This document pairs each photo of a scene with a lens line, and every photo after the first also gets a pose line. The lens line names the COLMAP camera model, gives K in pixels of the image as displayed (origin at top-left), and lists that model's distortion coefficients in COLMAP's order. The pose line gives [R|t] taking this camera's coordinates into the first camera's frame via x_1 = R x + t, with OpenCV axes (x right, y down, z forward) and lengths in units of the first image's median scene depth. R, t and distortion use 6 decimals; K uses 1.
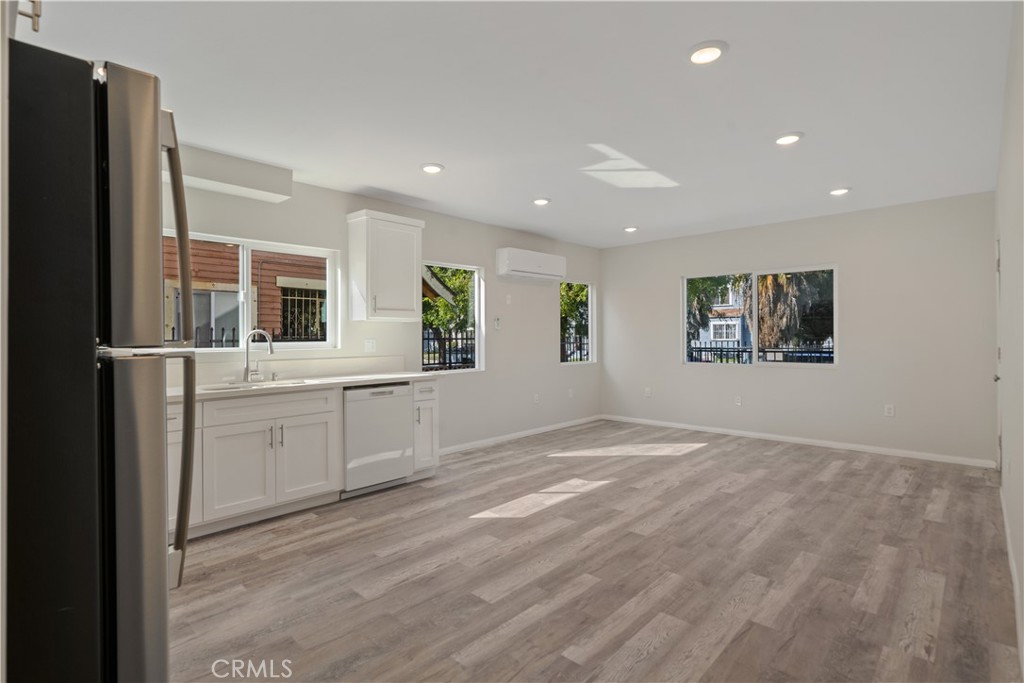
lens RADIAL K [[476.3, 0, 510.5], [0, 476.3, 347.2], [0, 0, 1]] dist [0.004554, 0.000151]
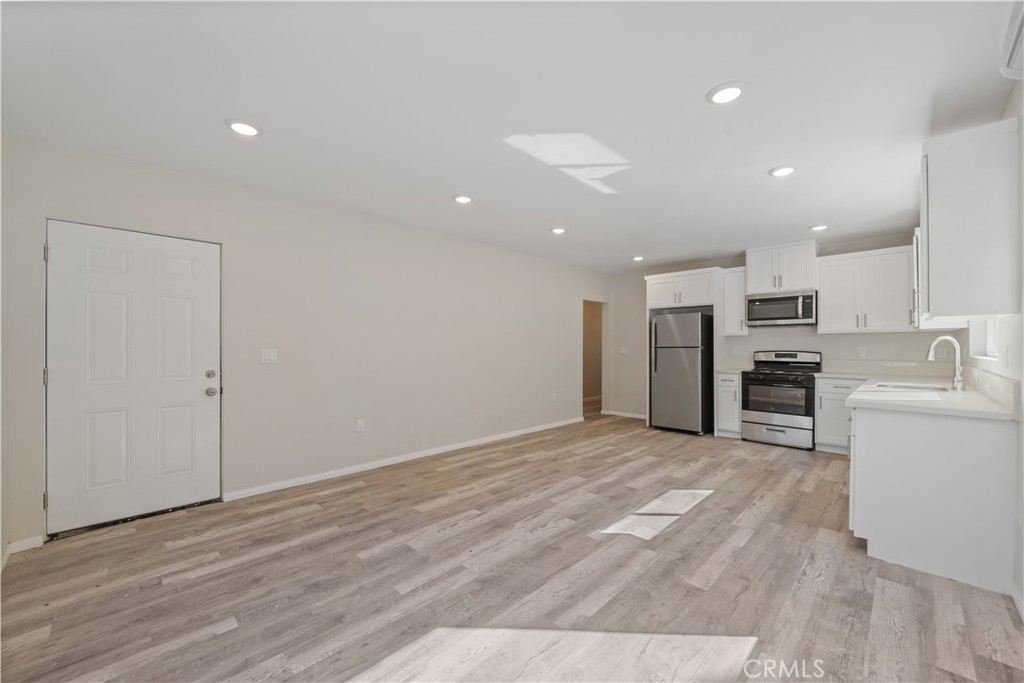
lens RADIAL K [[408.0, 0, 514.8], [0, 408.0, 348.3], [0, 0, 1]] dist [0.000459, 0.000026]
pose [[-0.999963, 0.008457, -0.001534, 0.419959], [0.008413, 0.999613, 0.026517, -0.045425], [0.001757, 0.026503, -0.999647, 2.013090]]
